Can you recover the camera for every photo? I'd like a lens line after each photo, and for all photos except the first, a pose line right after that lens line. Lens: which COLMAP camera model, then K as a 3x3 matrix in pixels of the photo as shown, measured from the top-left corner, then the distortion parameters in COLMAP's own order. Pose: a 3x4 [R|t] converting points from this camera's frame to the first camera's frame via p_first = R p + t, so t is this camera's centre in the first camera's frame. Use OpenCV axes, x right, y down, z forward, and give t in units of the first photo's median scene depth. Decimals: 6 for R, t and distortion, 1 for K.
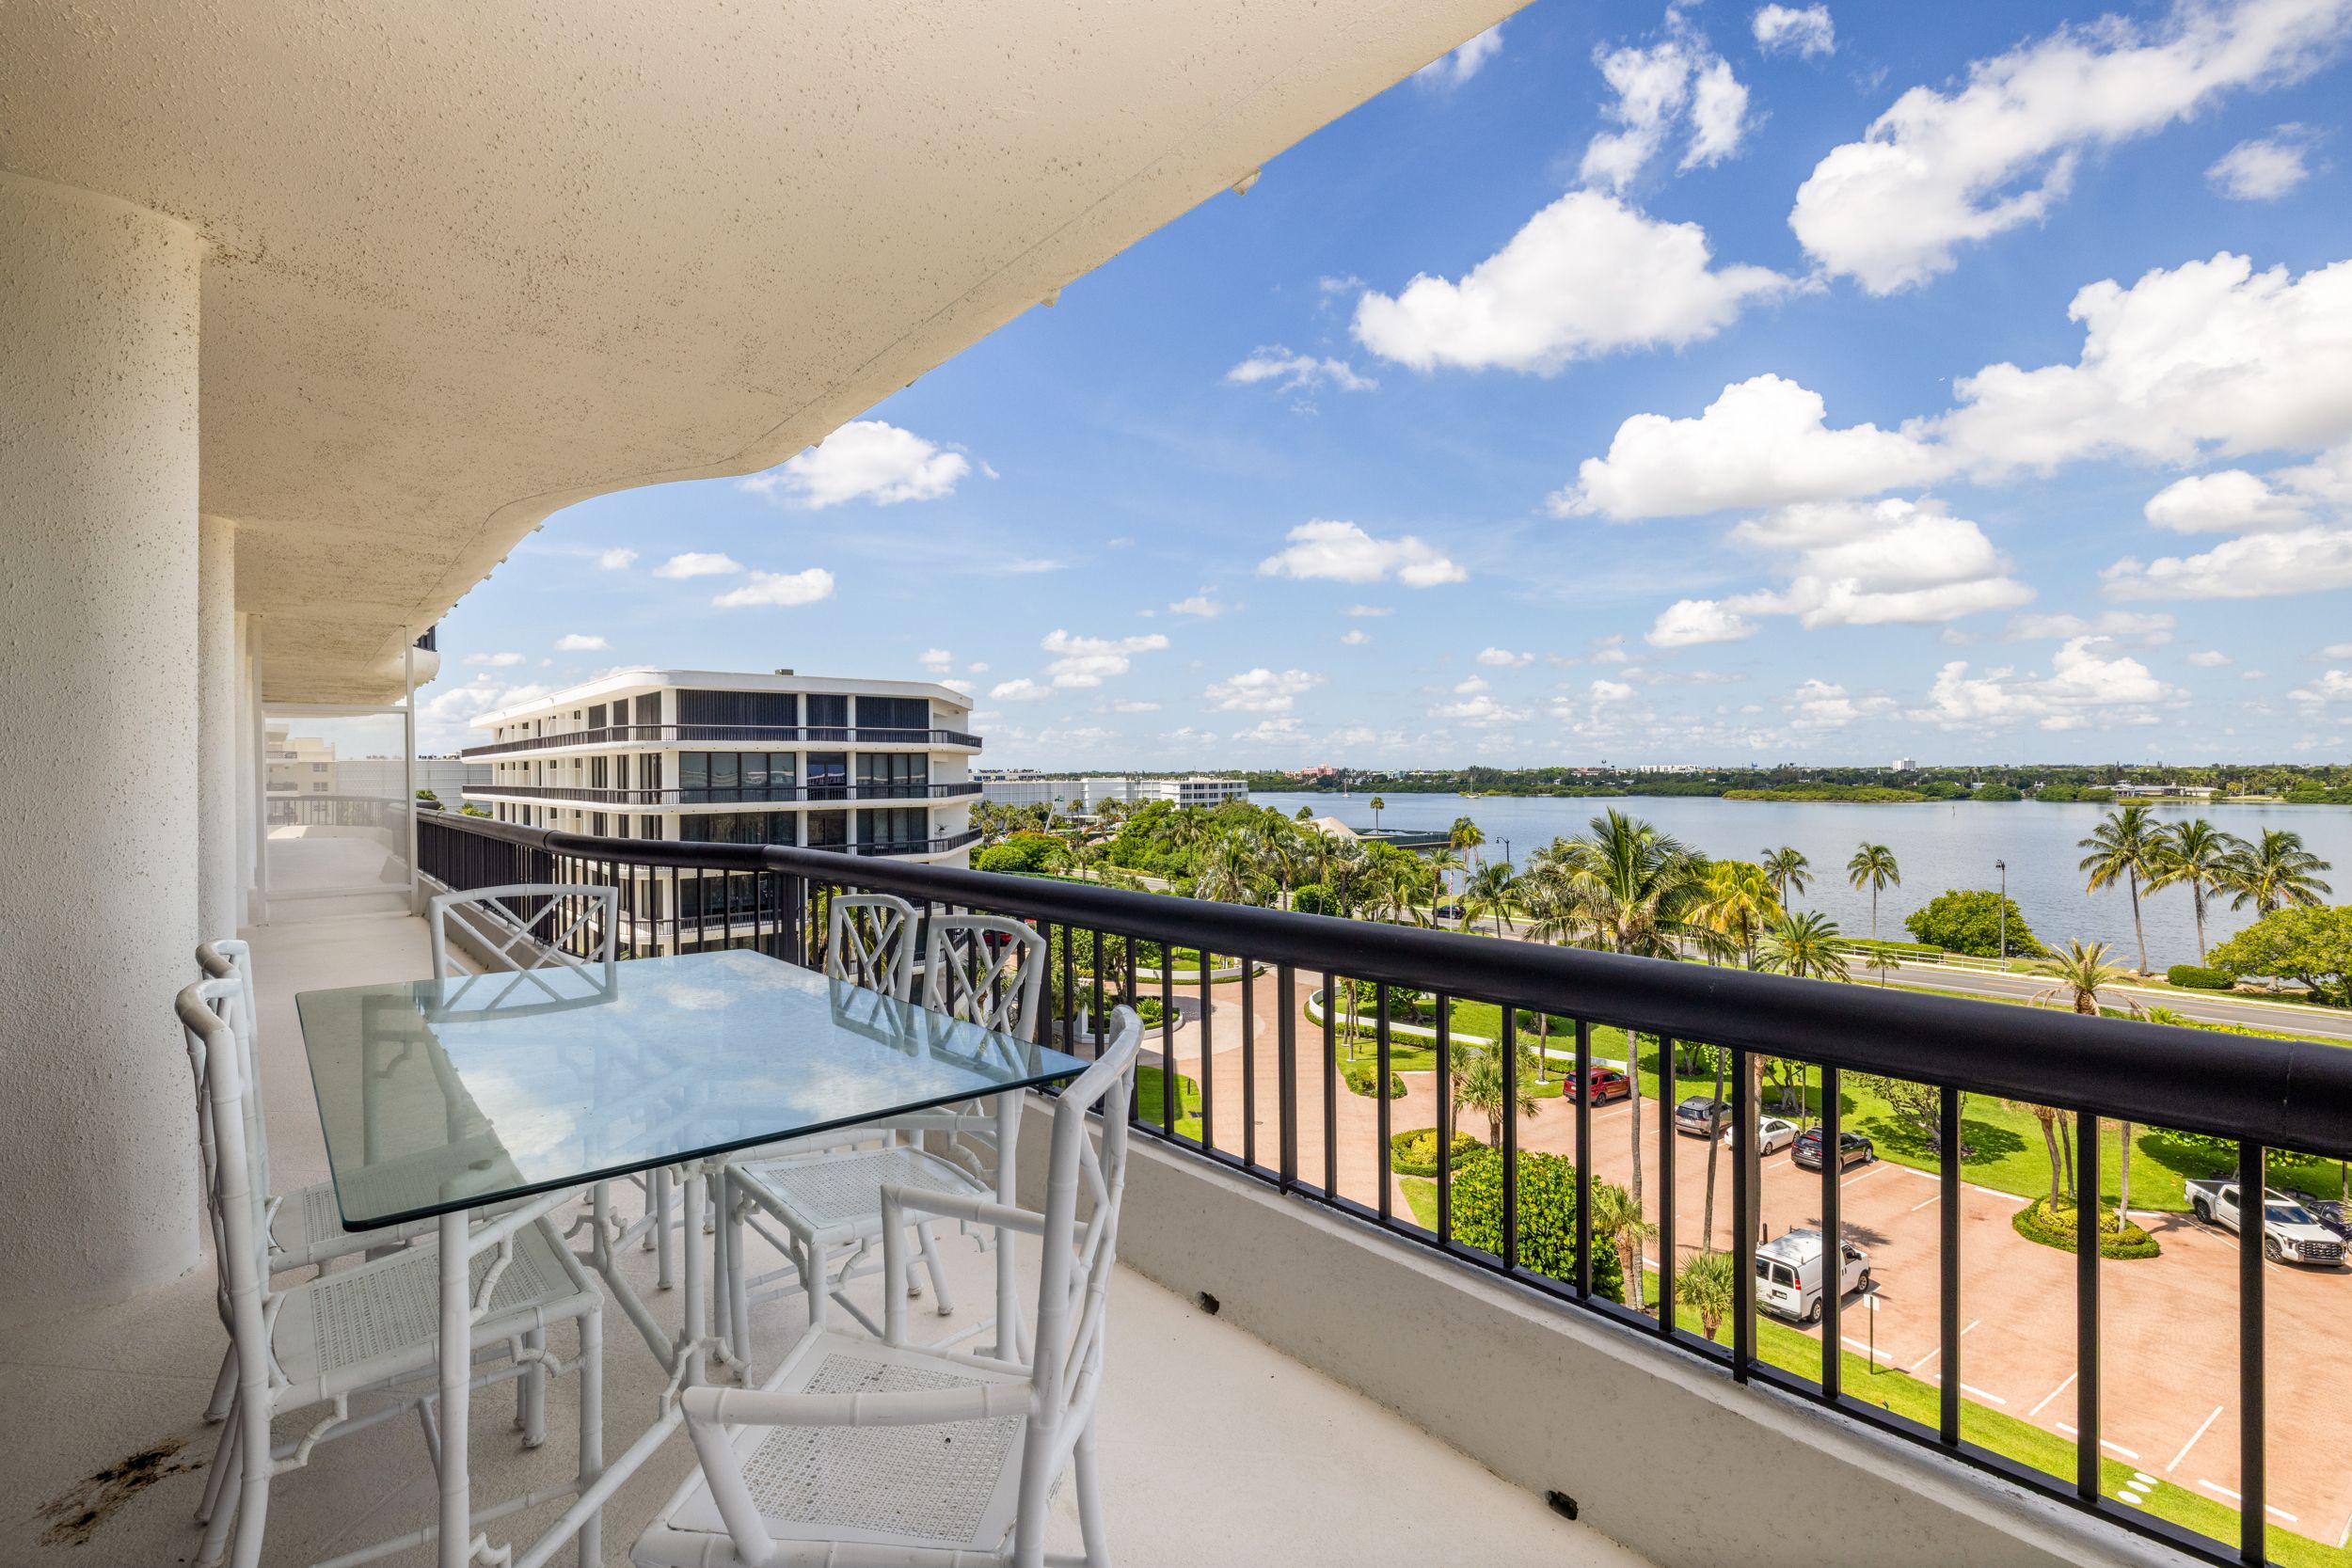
lens RADIAL K [[1123.7, 0, 1177.3], [0, 1123.7, 775.9], [0, 0, 1]] dist [0.004864, -0.000315]
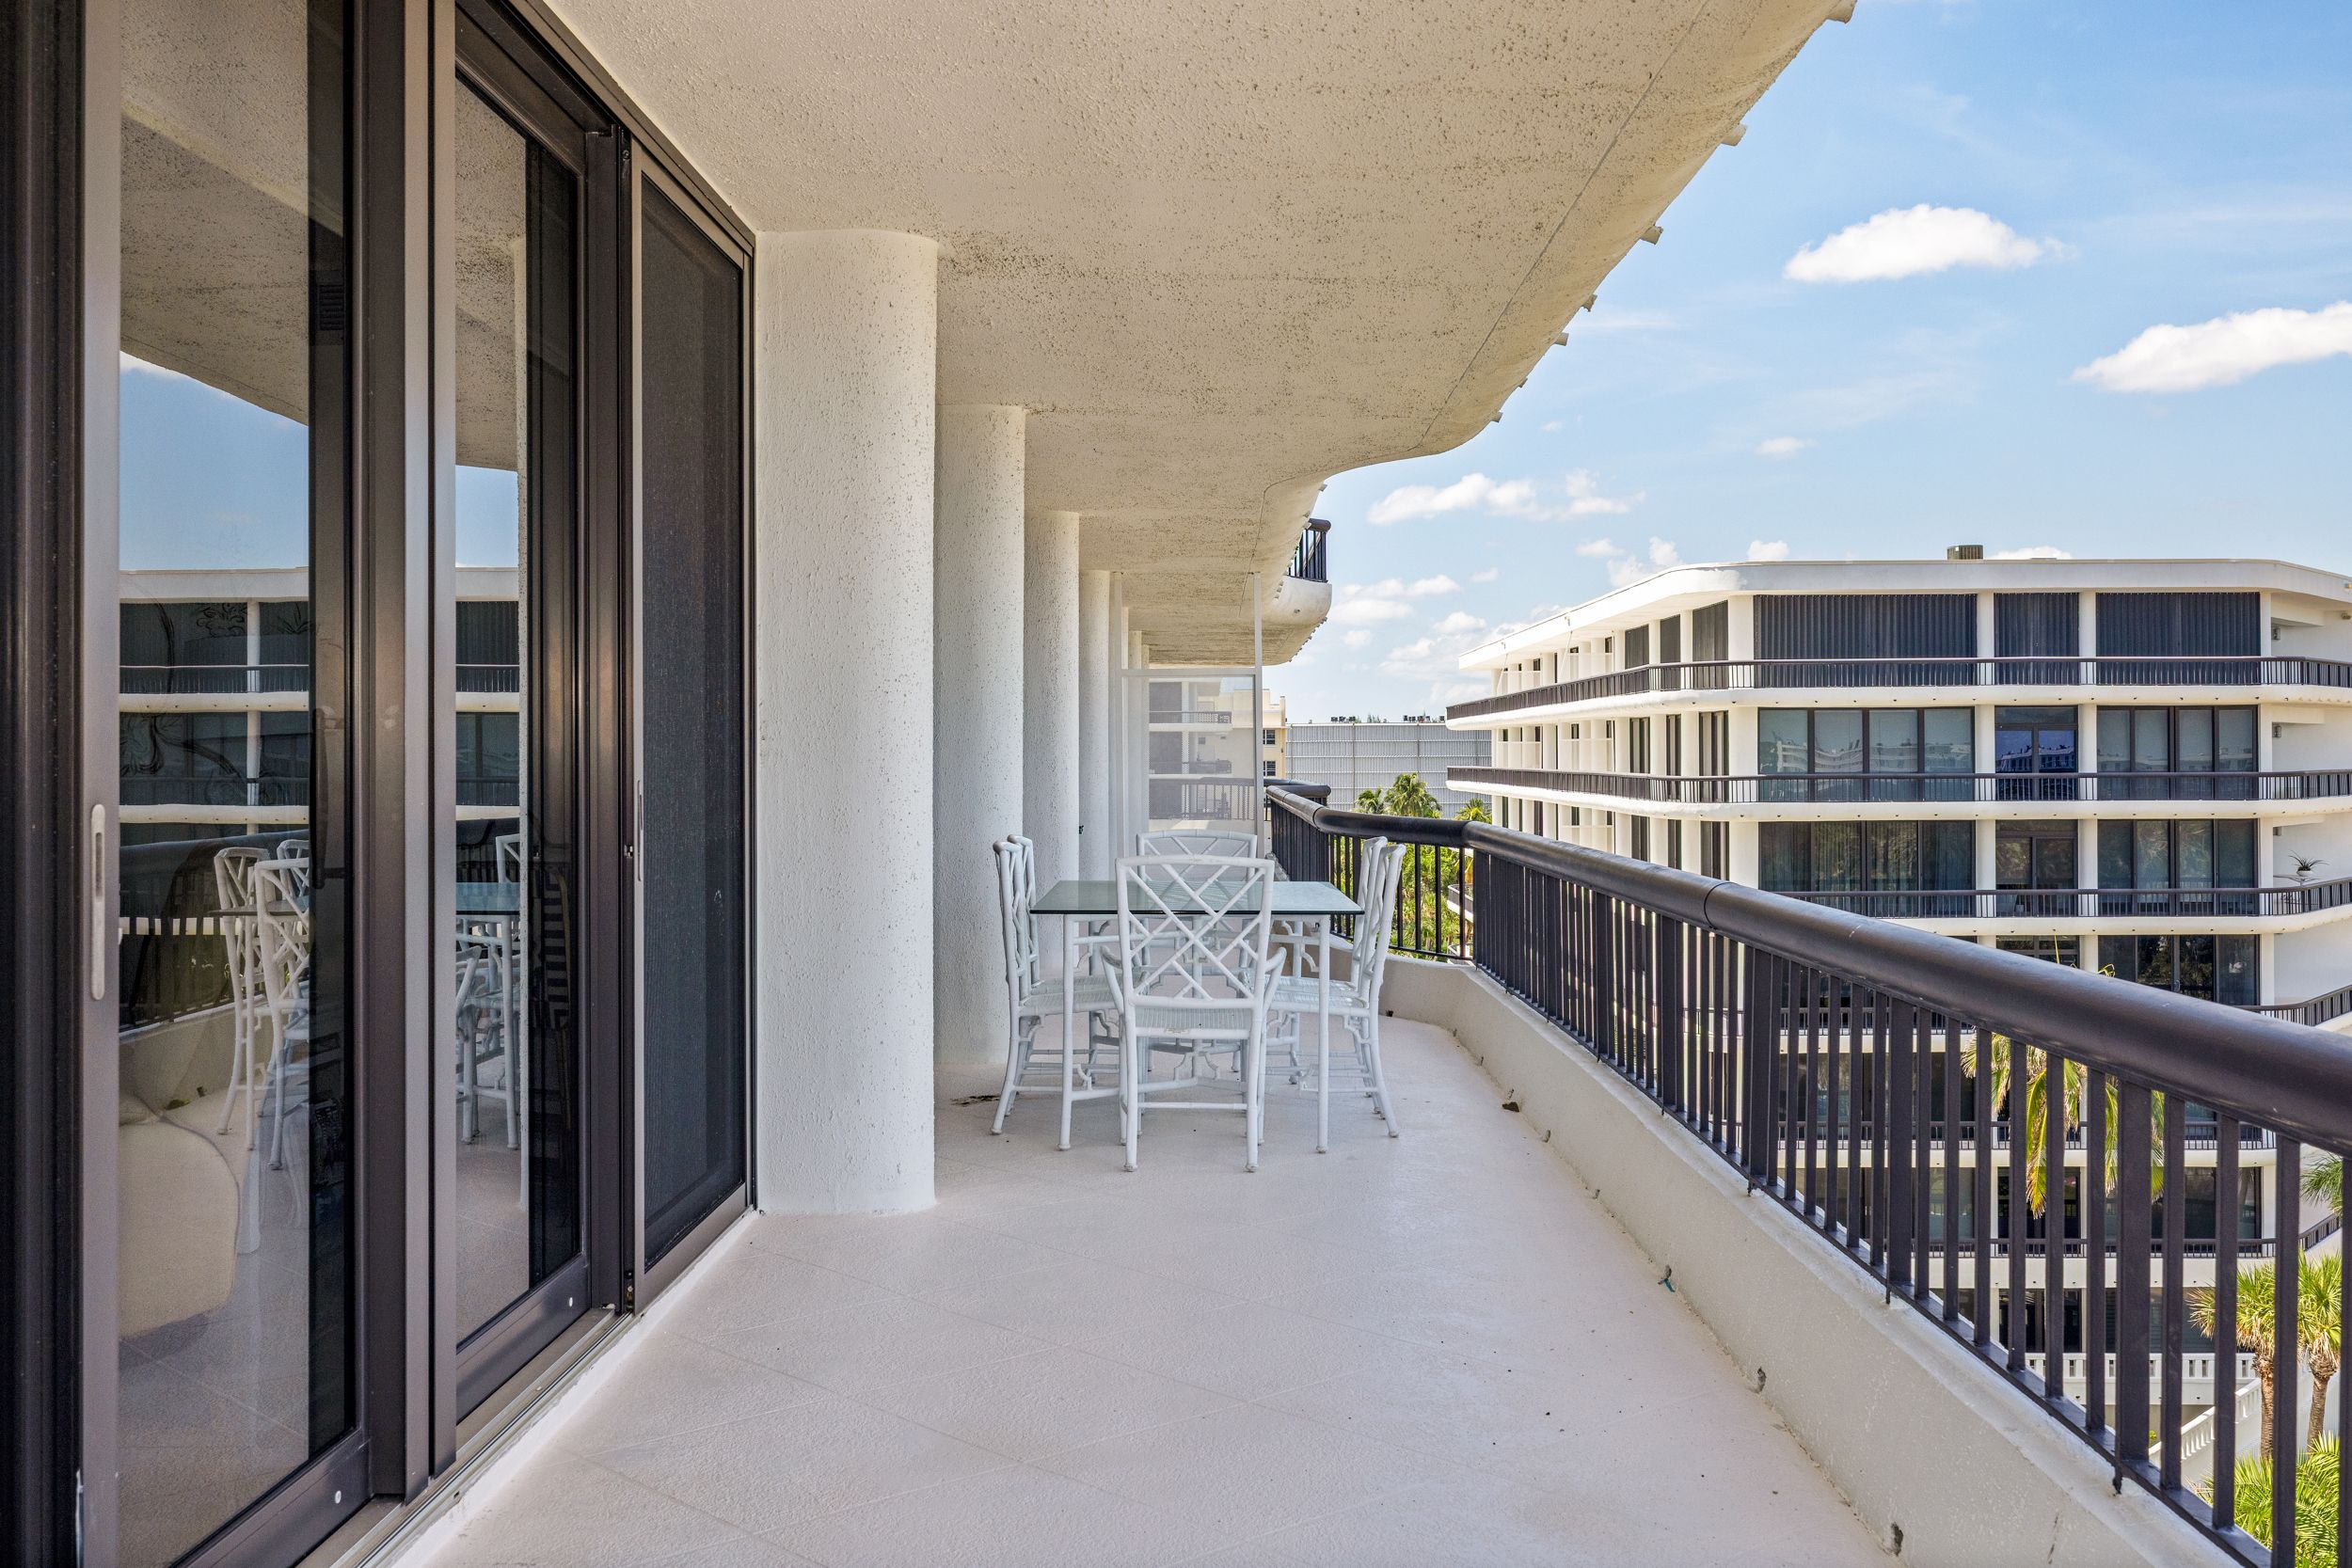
lens RADIAL K [[2411.8, 0, 1177.1], [0, 2411.8, 768.5], [0, 0, 1]] dist [0.104314, -0.002846]
pose [[0.769021, 0.008521, -0.639167, 0.089102], [-0.004555, 0.999959, 0.007850, -0.000073], [0.639208, -0.003126, 0.769028, -0.089217]]
